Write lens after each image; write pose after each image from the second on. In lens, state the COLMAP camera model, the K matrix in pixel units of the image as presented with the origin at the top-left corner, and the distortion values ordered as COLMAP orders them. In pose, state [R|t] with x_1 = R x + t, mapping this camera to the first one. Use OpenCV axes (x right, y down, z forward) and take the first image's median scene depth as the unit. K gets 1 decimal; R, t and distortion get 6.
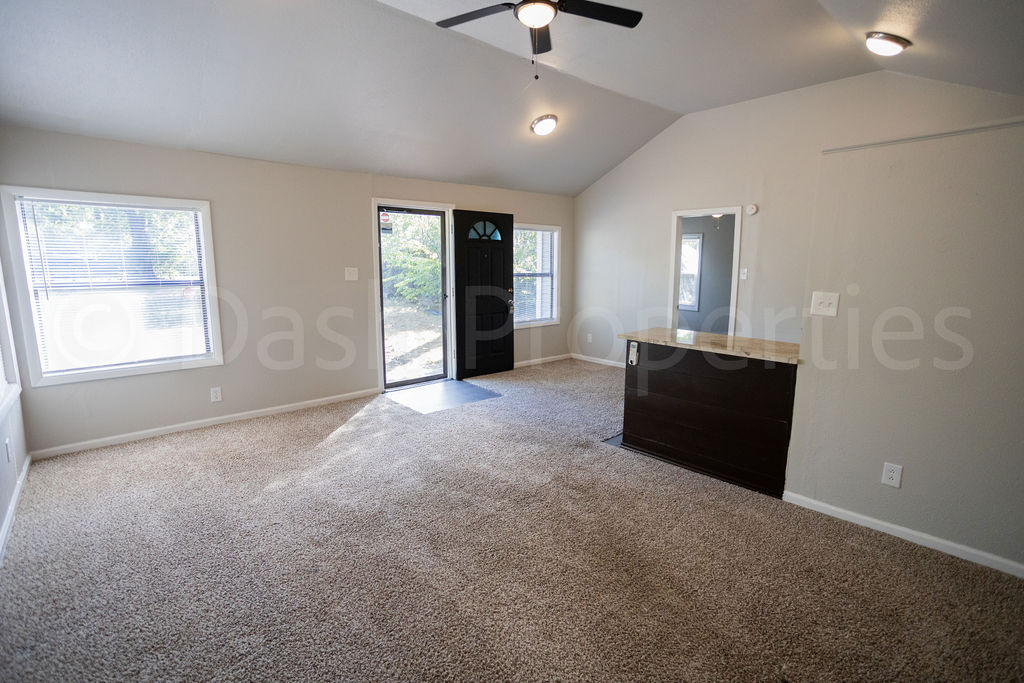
lens RADIAL K [[492.1, 0, 513.4], [0, 492.1, 340.1], [0, 0, 1]] dist [-0.041550, 0.021575]
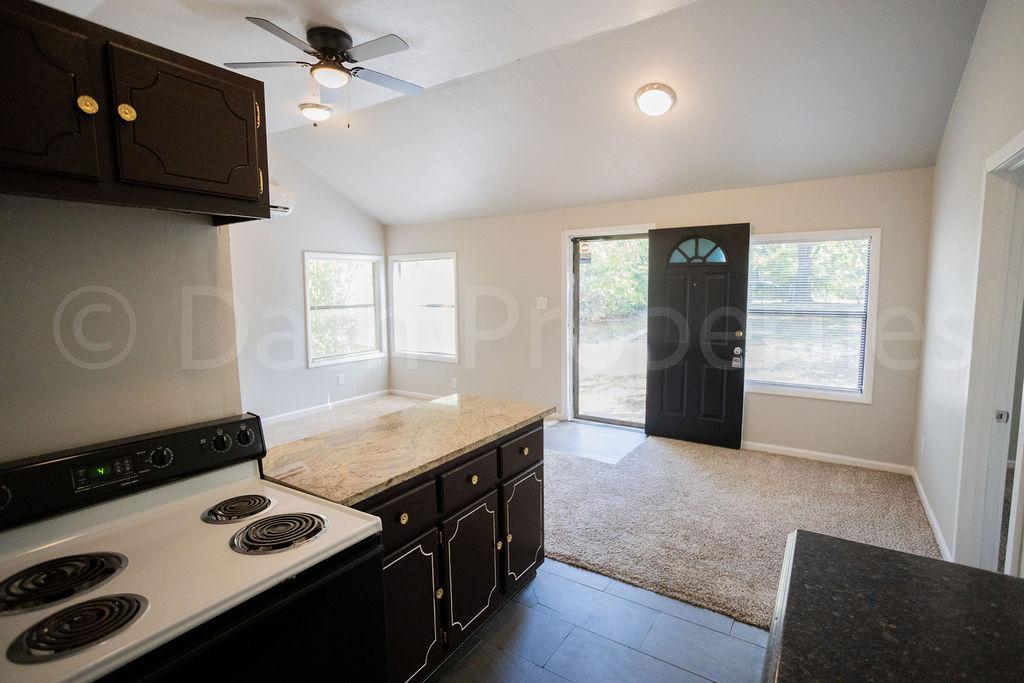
lens RADIAL K [[492.1, 0, 518.9], [0, 492.1, 341.2], [0, 0, 1]] dist [-0.041550, 0.021575]
pose [[0.252228, 0.104208, -0.962040, 0.781368], [-0.139731, 0.987687, 0.070352, -0.131064], [0.957526, 0.116682, 0.263683, 0.721060]]
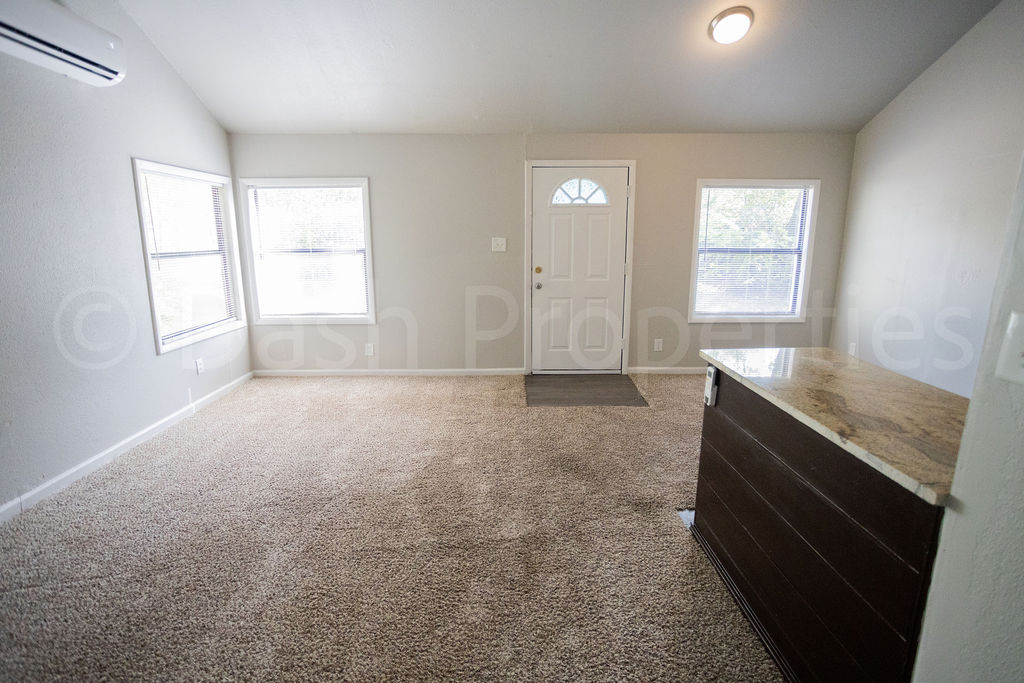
lens RADIAL K [[492.1, 0, 513.5], [0, 492.1, 336.7], [0, 0, 1]] dist [-0.041550, 0.021575]
pose [[0.753249, 0.134377, -0.643863, 0.351574], [-0.100361, 0.990926, 0.089400, -0.050332], [0.650034, -0.002722, 0.759900, 0.318169]]
